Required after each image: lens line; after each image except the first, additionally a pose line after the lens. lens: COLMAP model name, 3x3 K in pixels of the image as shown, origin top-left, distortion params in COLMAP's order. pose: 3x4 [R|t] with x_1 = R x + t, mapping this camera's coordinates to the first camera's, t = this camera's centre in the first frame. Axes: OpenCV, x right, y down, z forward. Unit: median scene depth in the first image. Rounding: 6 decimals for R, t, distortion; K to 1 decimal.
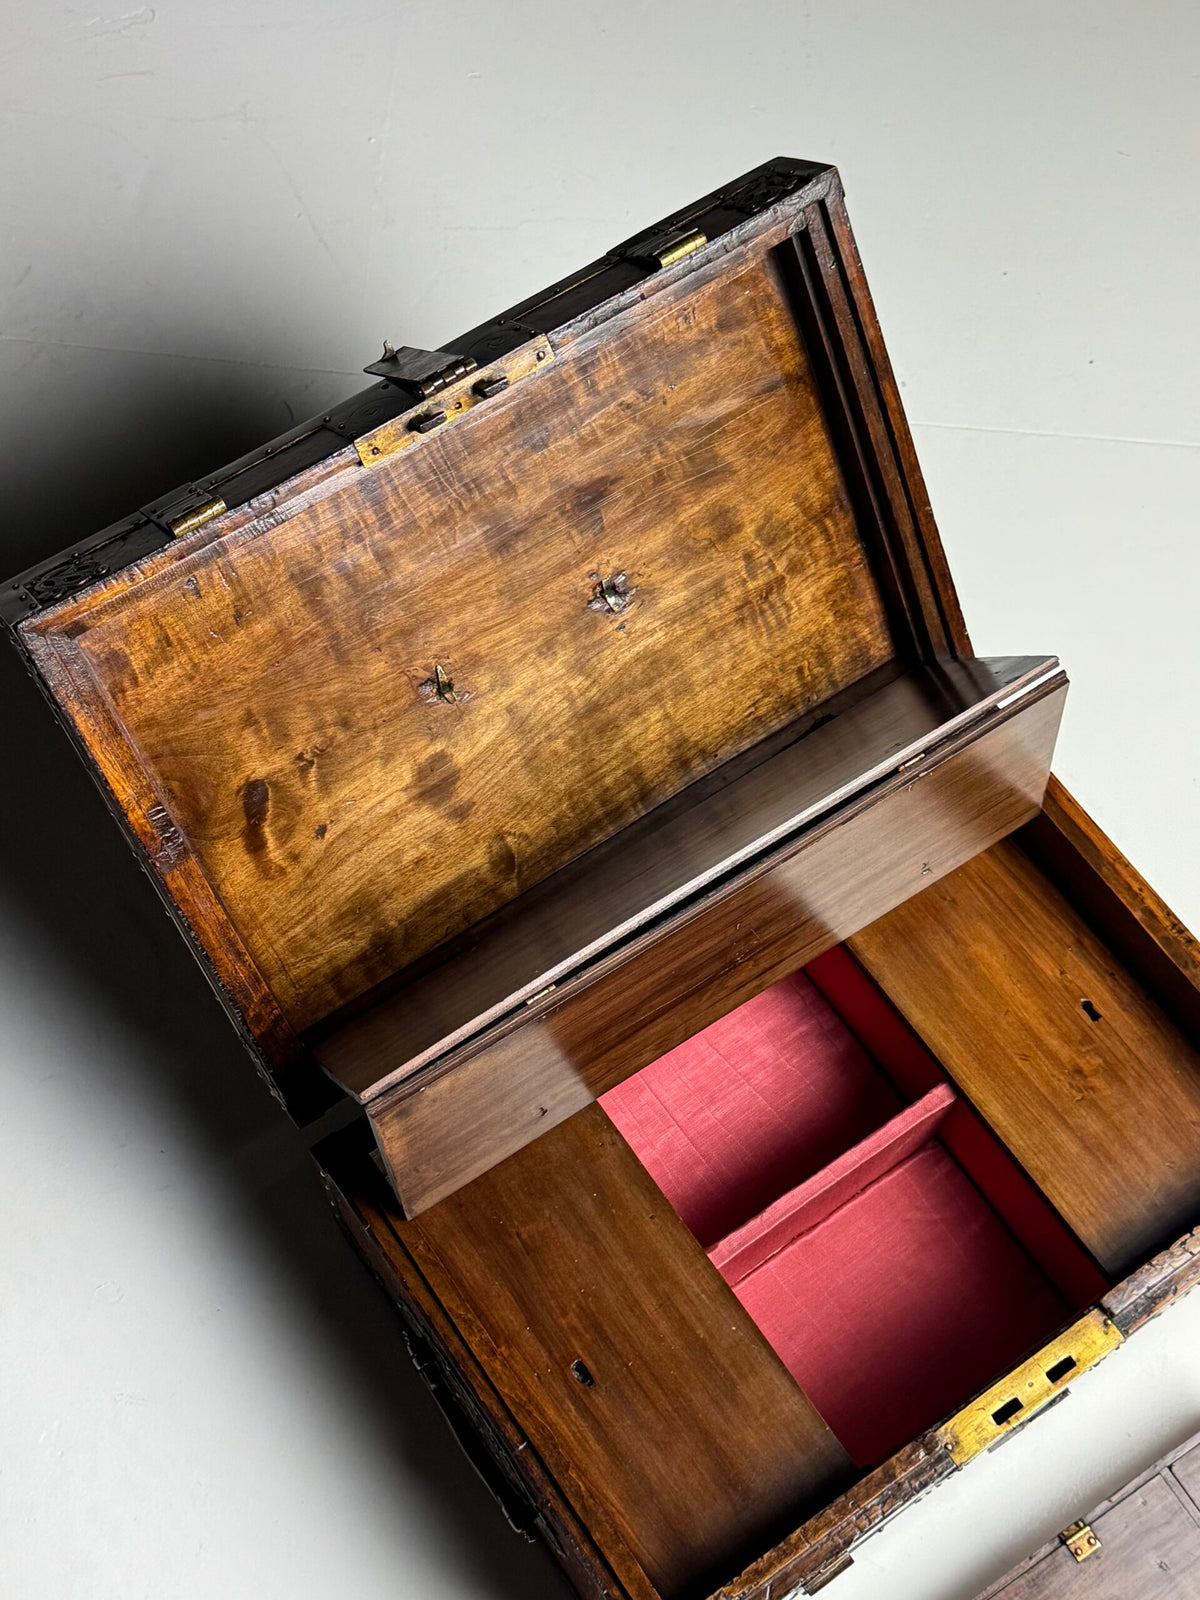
lens RADIAL K [[2118.9, 0, 588.6], [0, 2118.9, 794.4], [0, 0, 1]] dist [0.125165, 0.000000]
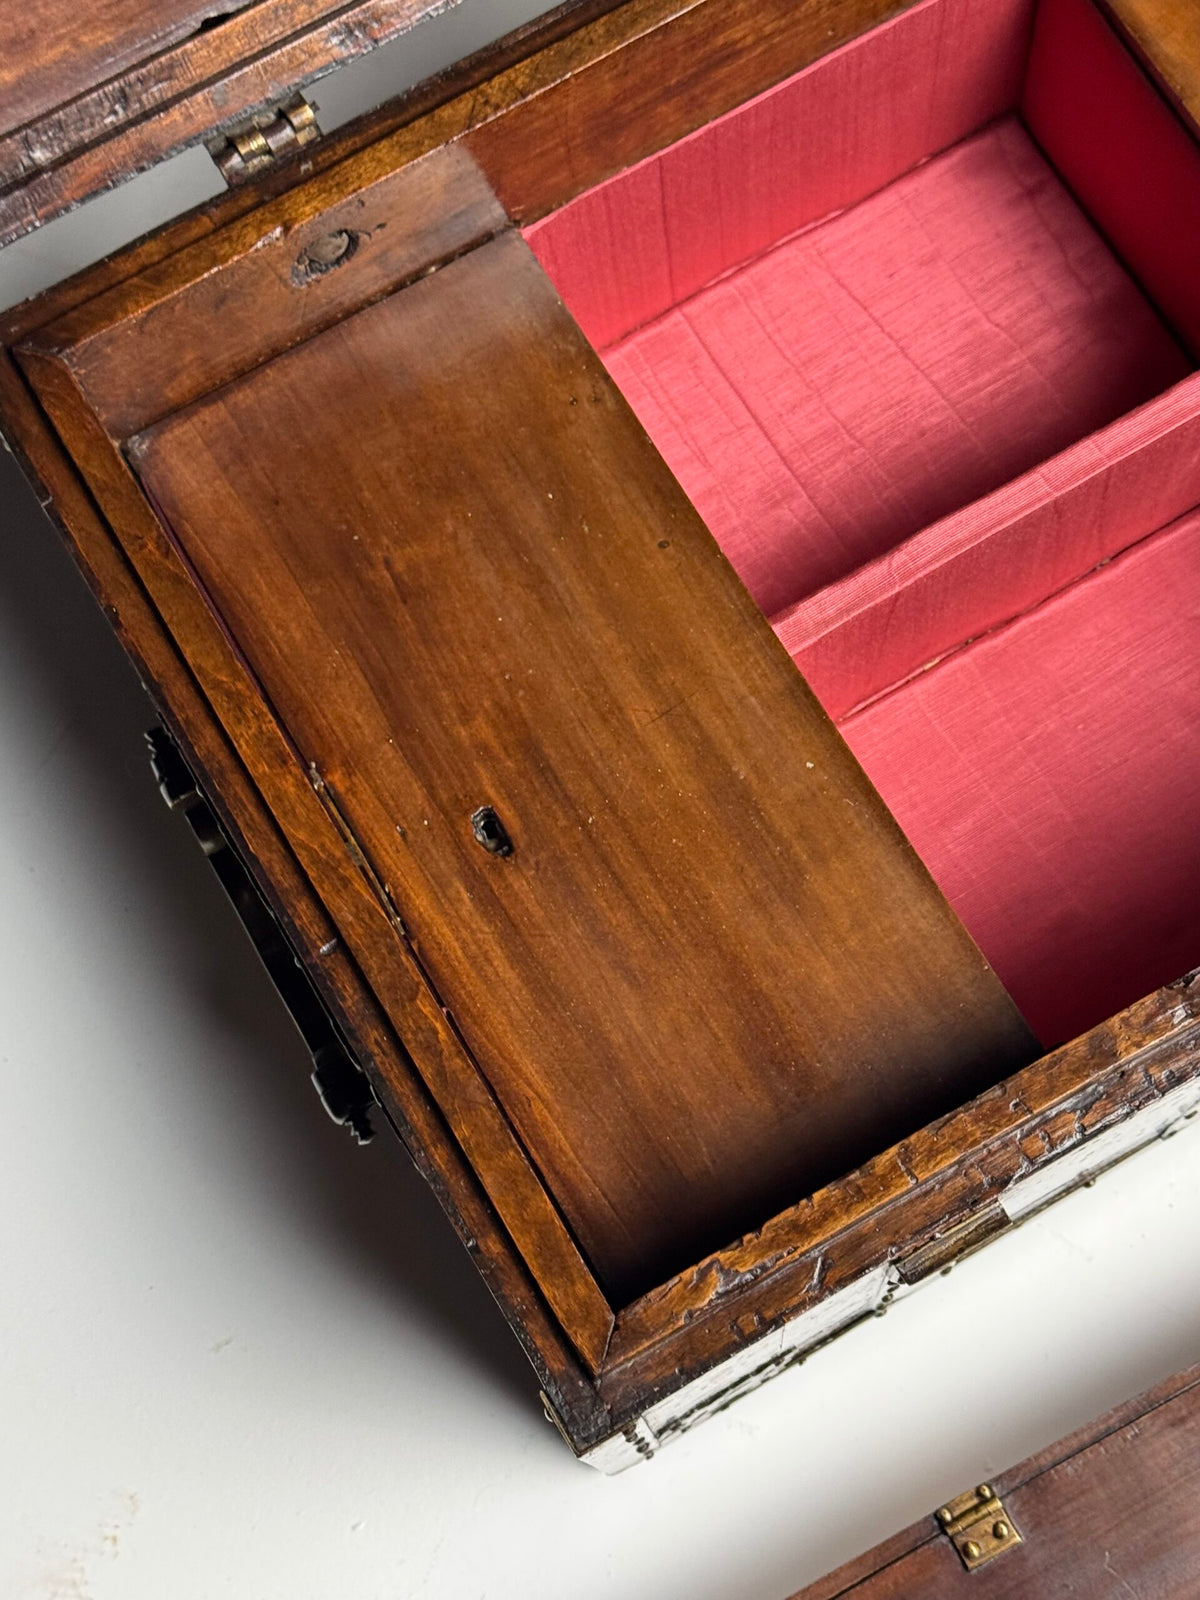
lens RADIAL K [[2481.3, 0, 619.8], [0, 2481.3, 806.9], [0, 0, 1]] dist [0.143379, 0.000000]
pose [[0.994307, 0.058026, -0.089367, 0.075776], [-0.043274, 0.986336, 0.158960, 0.170695], [0.097370, -0.154187, 0.983232, 0.437509]]
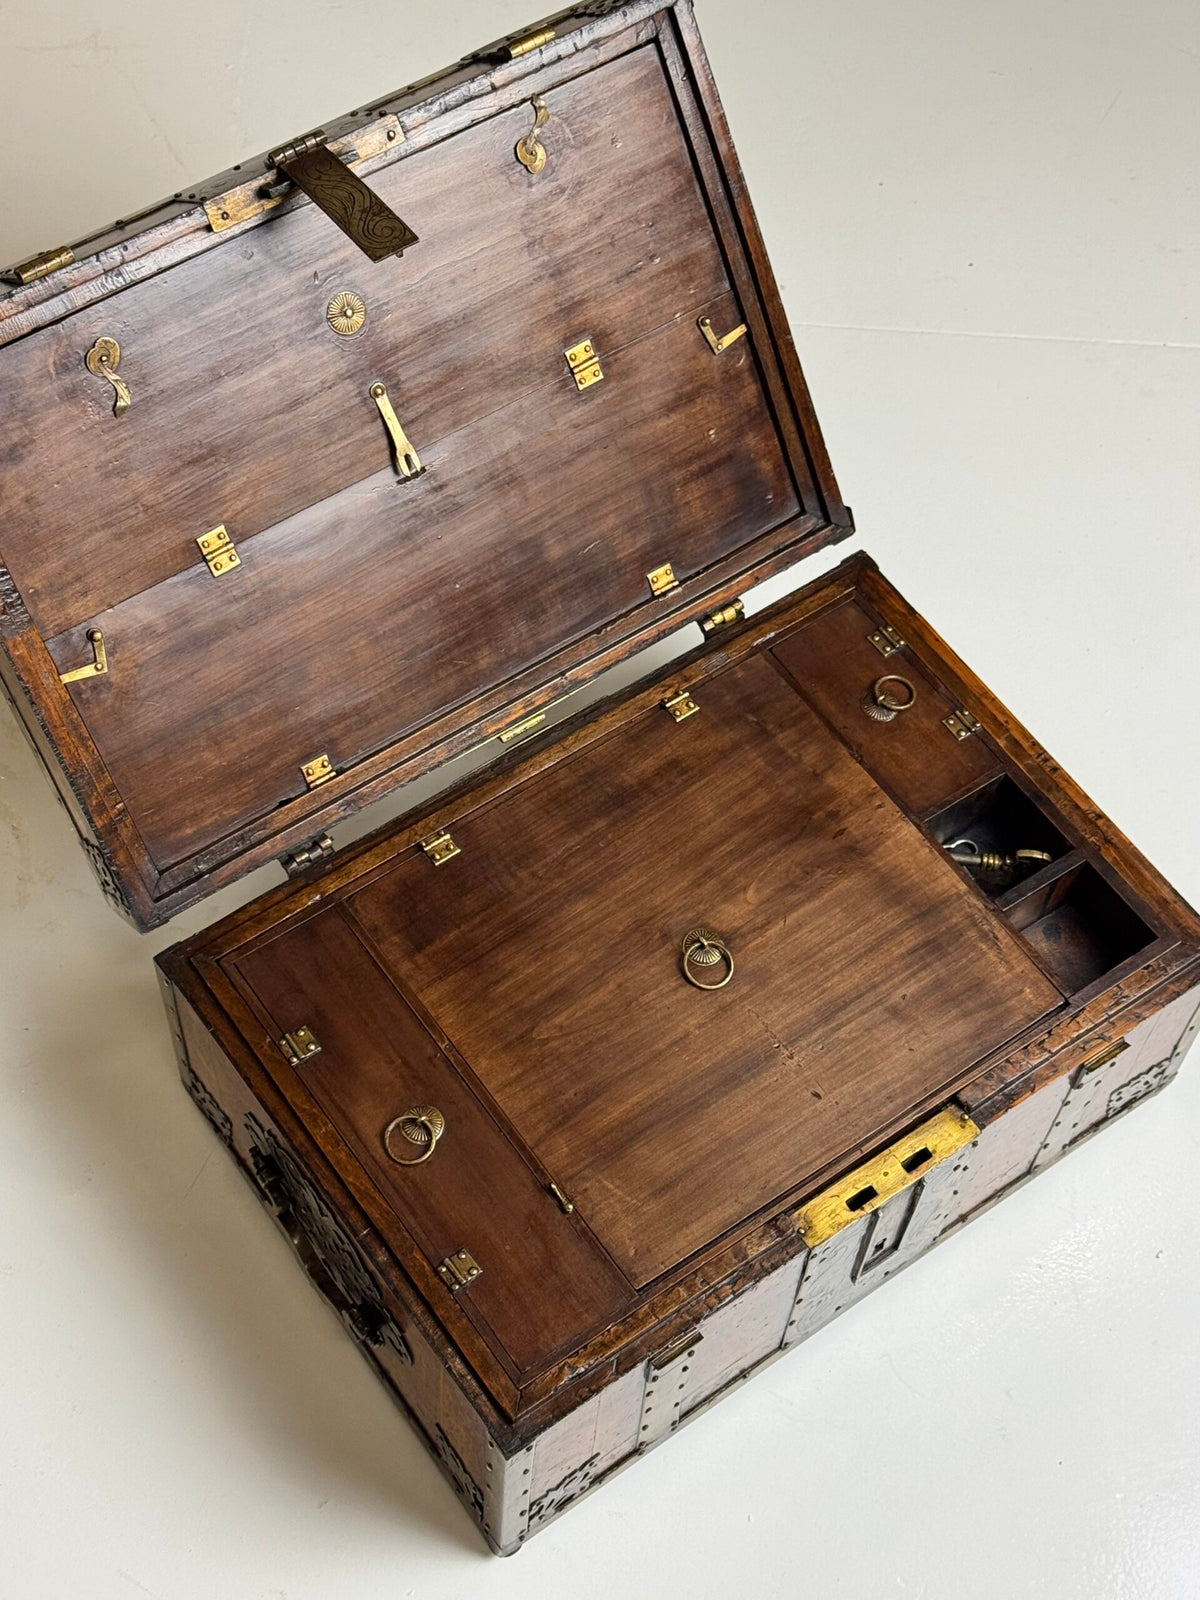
lens RADIAL K [[2481.3, 0, 600.4], [0, 2481.3, 818.4], [0, 0, 1]] dist [0.143379, 0.000000]
pose [[0.999637, 0.002327, 0.026841, 0.041788], [0.000641, 0.993927, -0.110039, 0.226019], [-0.026934, 0.110016, 0.993565, -0.140850]]
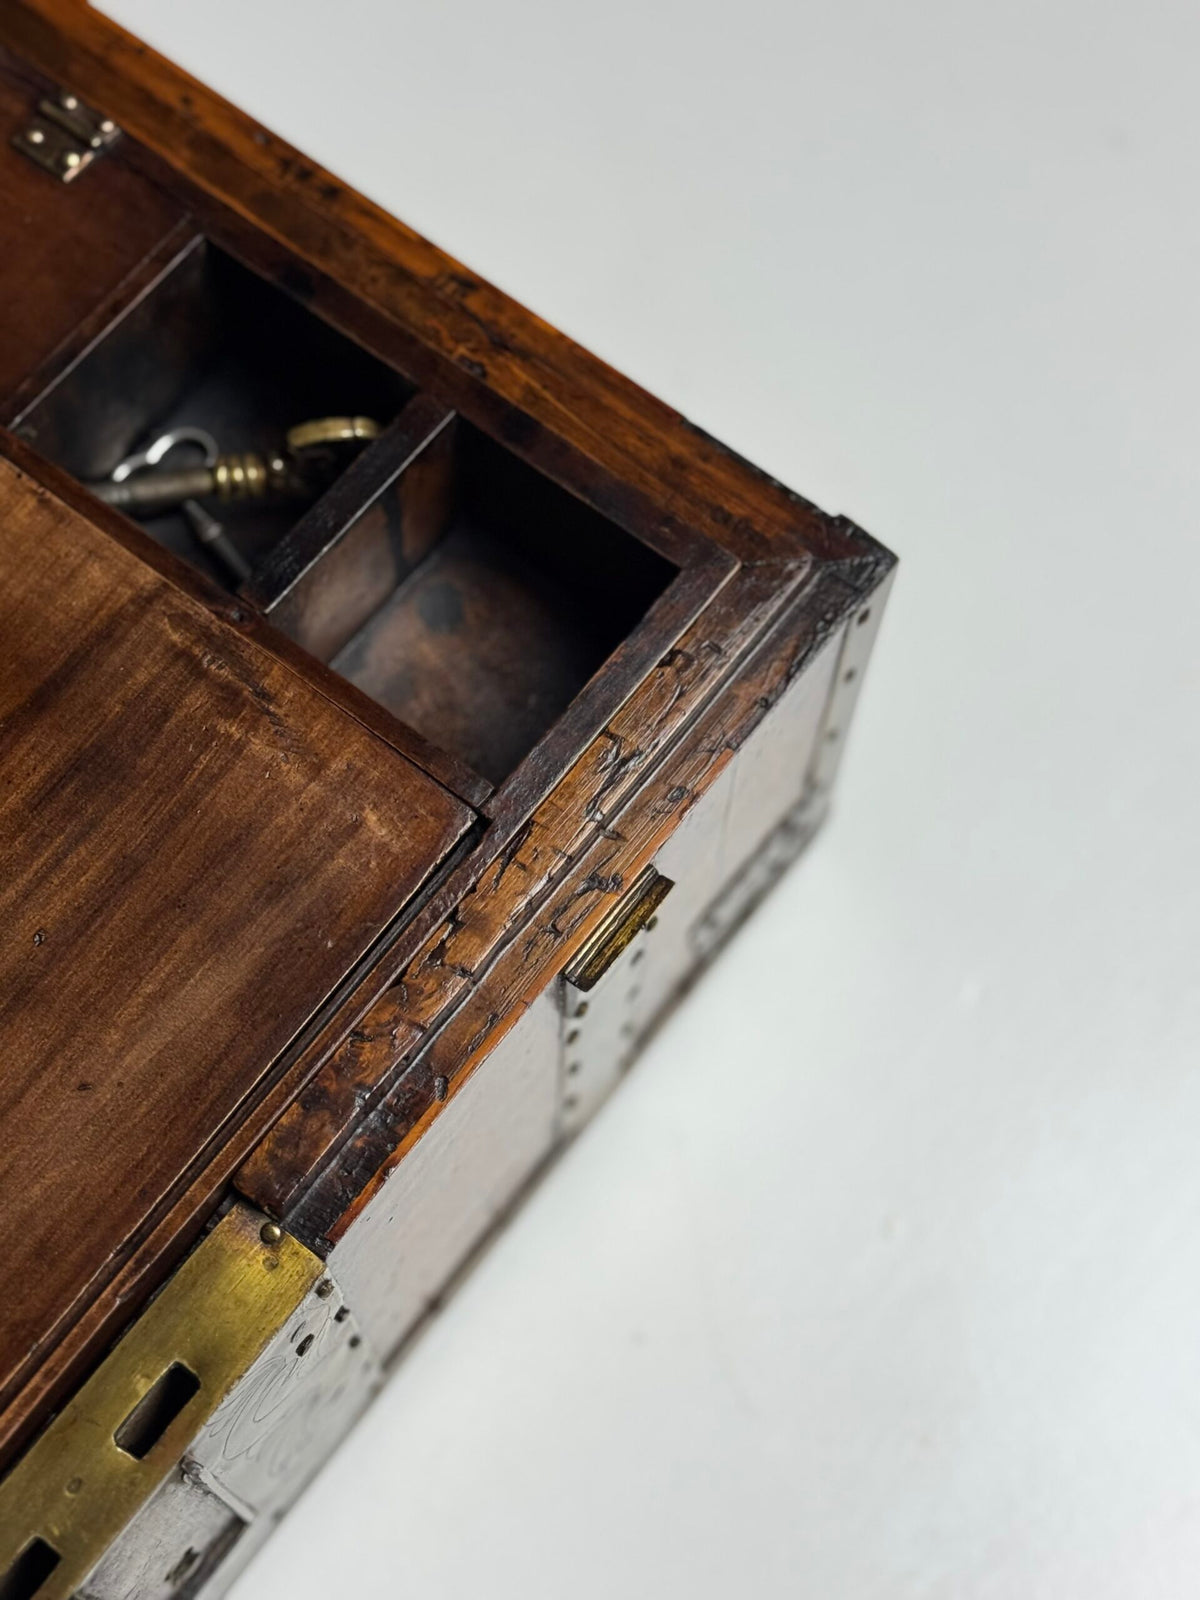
lens RADIAL K [[2379.4, 0, 586.7], [0, 2379.4, 806.5], [0, 0, 1]] dist [0.121041, 0.000000]
pose [[0.954506, -0.284397, 0.089649, 0.264447], [0.276804, 0.956860, 0.088307, 0.152927], [-0.110895, -0.059474, 0.992051, 0.589290]]
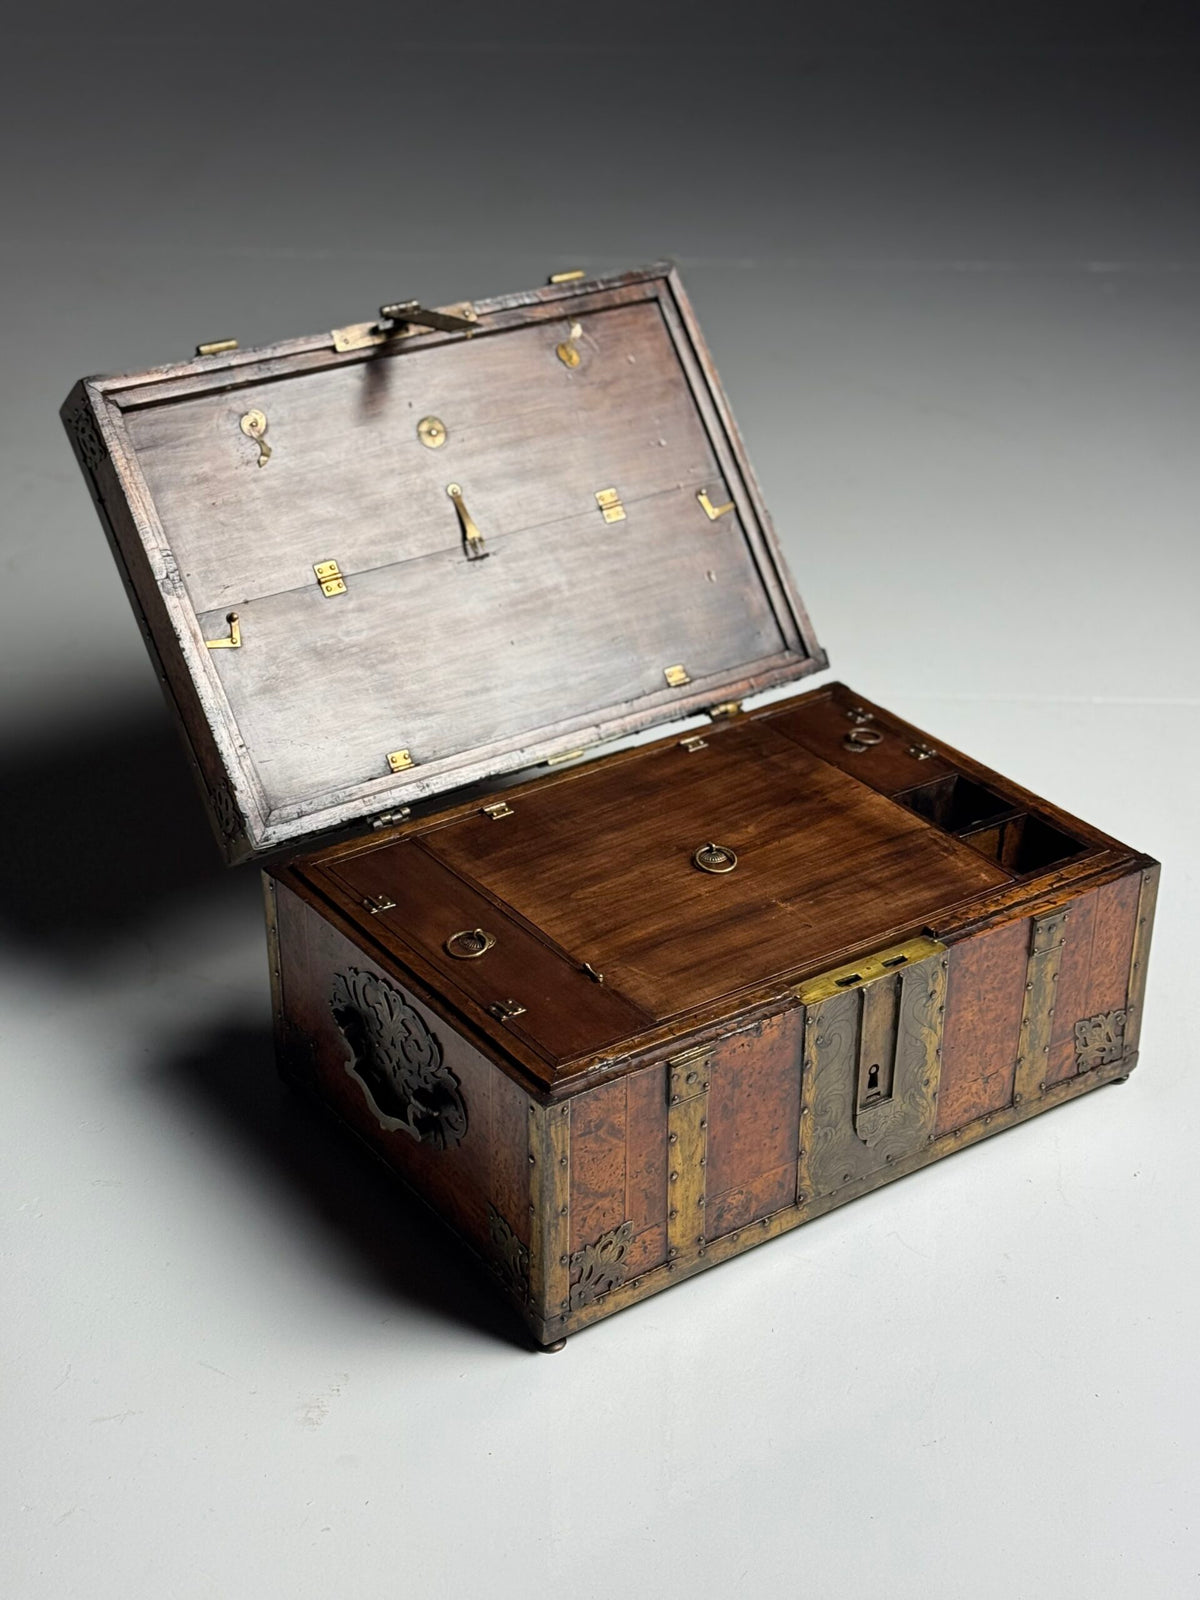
lens RADIAL K [[2481.3, 0, 613.4], [0, 2481.3, 790.4], [0, 0, 1]] dist [0.143379, 0.000000]
pose [[0.999898, -0.013977, -0.002993, 0.069209], [0.009364, 0.798701, -0.601655, 0.955567], [0.010800, 0.601565, 0.798751, -0.128551]]
